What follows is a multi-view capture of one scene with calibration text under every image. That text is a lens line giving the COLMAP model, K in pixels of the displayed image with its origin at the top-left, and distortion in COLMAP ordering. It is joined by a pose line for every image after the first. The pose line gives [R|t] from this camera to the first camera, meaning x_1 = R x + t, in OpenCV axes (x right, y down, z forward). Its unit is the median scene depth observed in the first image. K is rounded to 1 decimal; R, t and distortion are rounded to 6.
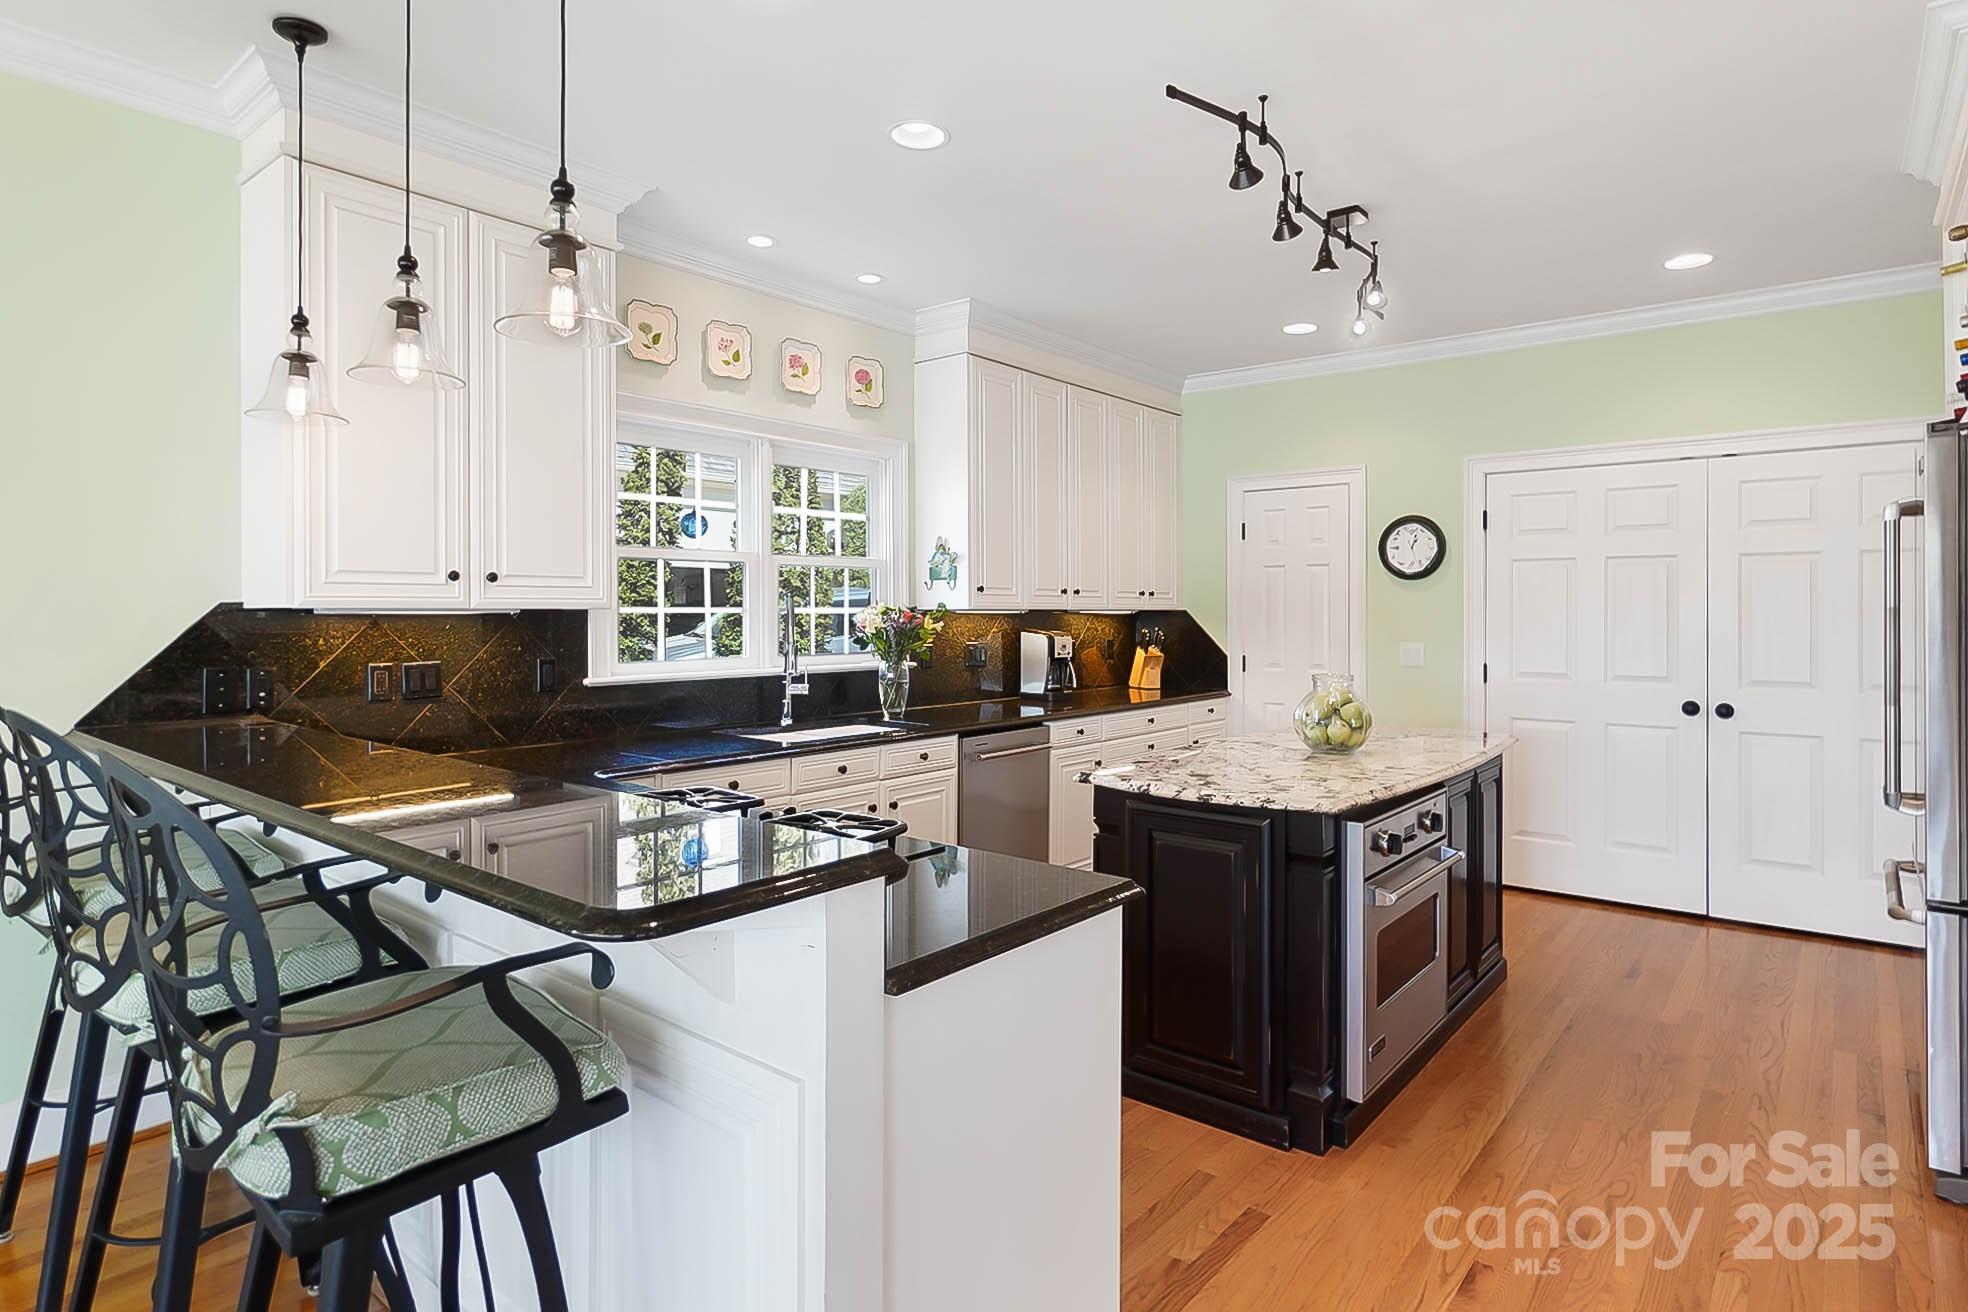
lens RADIAL K [[1055.4, 0, 985.4], [0, 1055.4, 603.3], [0, 0, 1]] dist [-0.001539, -0.000953]
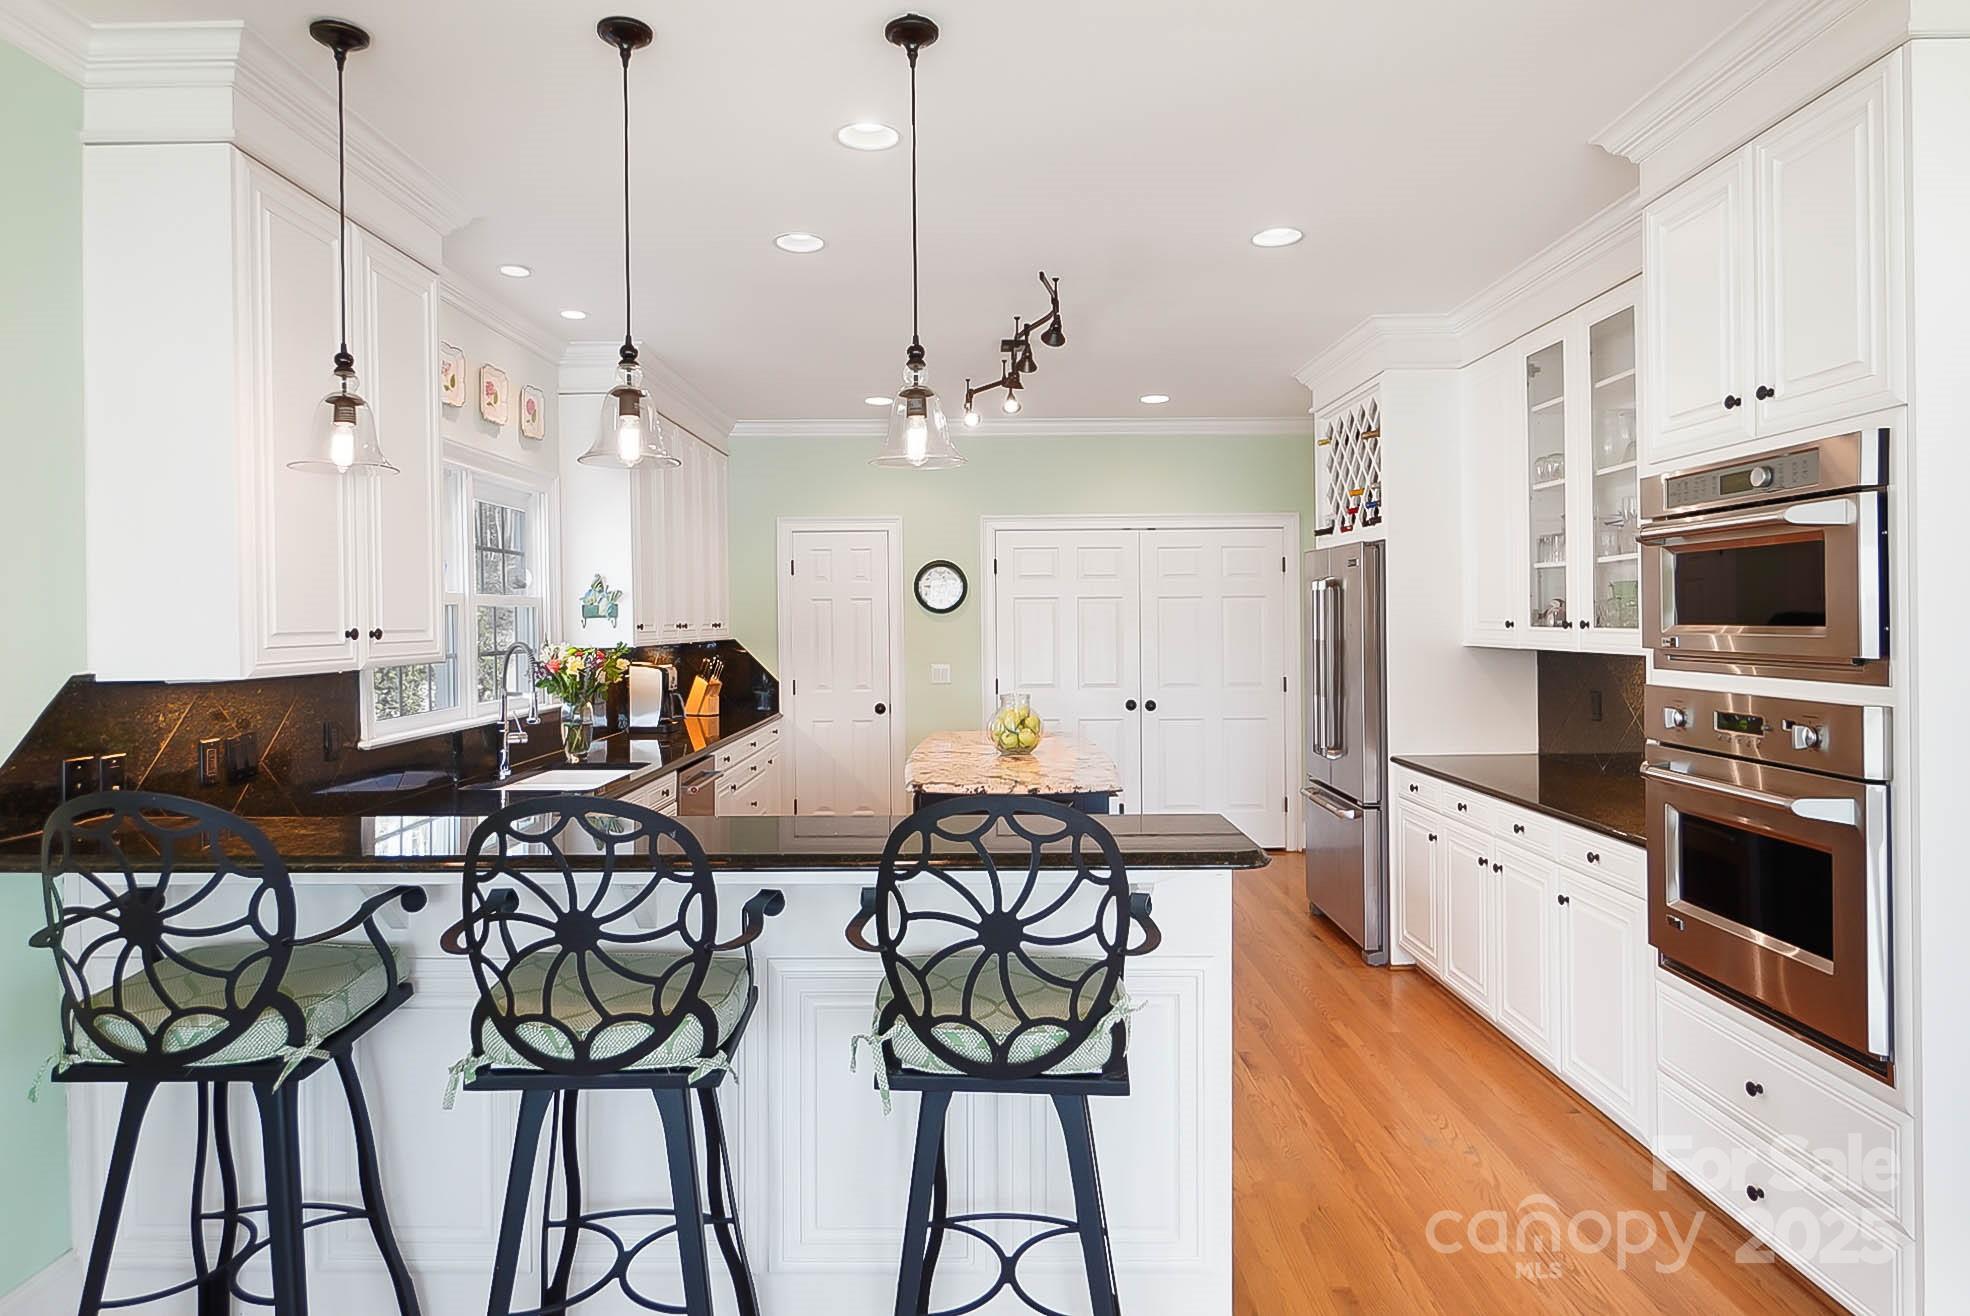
lens RADIAL K [[1115.9, 0, 981.6], [0, 1115.9, 621.0], [0, 0, 1]] dist [0.002657, 0.000623]
pose [[0.777109, -0.008562, 0.629308, -0.462373], [0.004503, 0.999958, 0.008045, -0.028742], [-0.629350, -0.003418, 0.777114, -0.045112]]
